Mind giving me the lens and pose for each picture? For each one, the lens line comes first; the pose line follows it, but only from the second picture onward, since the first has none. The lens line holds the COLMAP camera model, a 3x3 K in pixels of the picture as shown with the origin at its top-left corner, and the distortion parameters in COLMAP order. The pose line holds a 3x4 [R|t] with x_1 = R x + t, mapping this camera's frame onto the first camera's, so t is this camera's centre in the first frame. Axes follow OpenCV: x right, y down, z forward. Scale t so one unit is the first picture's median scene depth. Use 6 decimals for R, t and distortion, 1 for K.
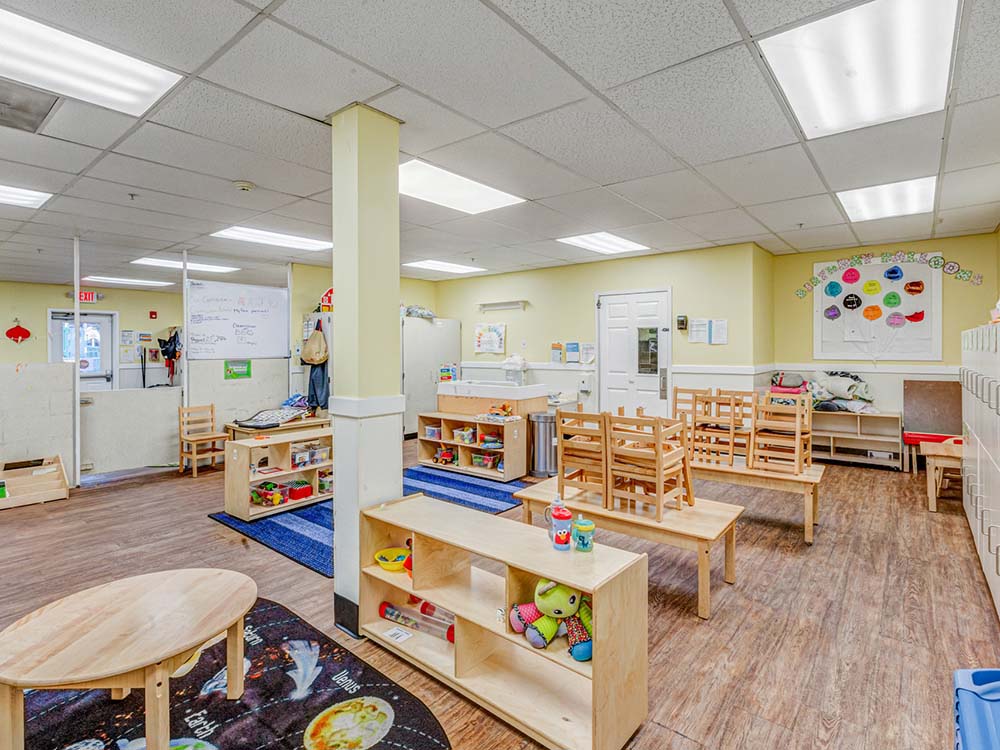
lens RADIAL K [[447.6, 0, 499.5], [0, 447.6, 347.2], [0, 0, 1]] dist [-0.000523, 0.000102]
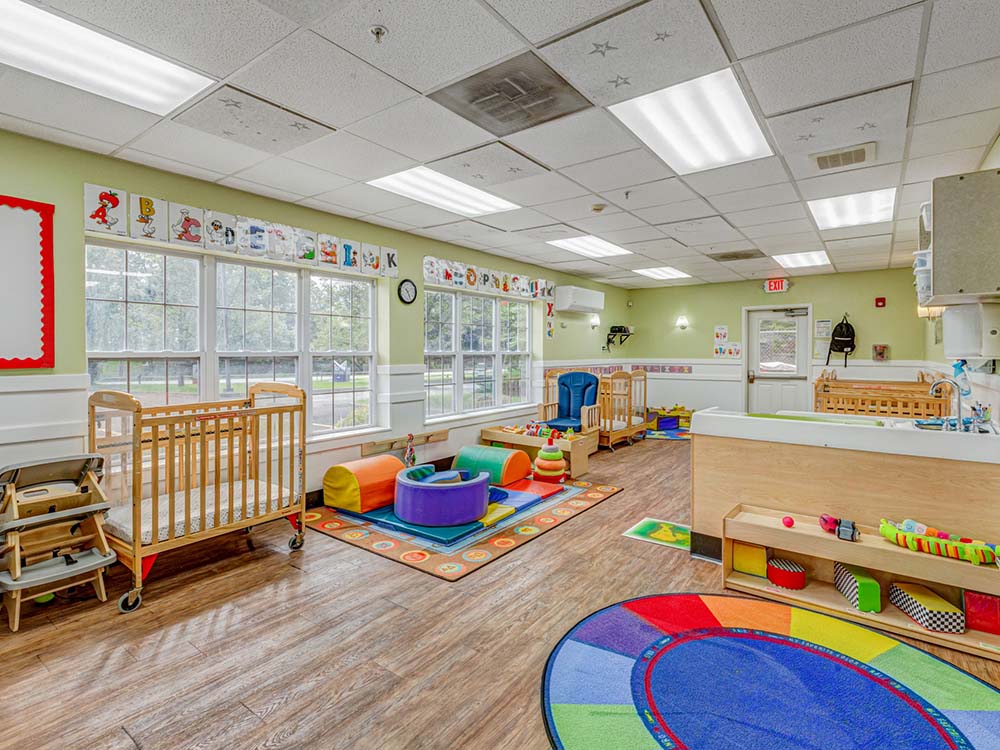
lens RADIAL K [[499.9, 0, 500.3], [0, 499.9, 354.8], [0, 0, 1]] dist [0.001741, 0.000176]
pose [[0.994443, 0.003981, 0.105205, -0.087881], [-0.005018, 0.999941, 0.009594, -0.000396], [-0.105161, -0.010069, 0.994404, -0.094679]]
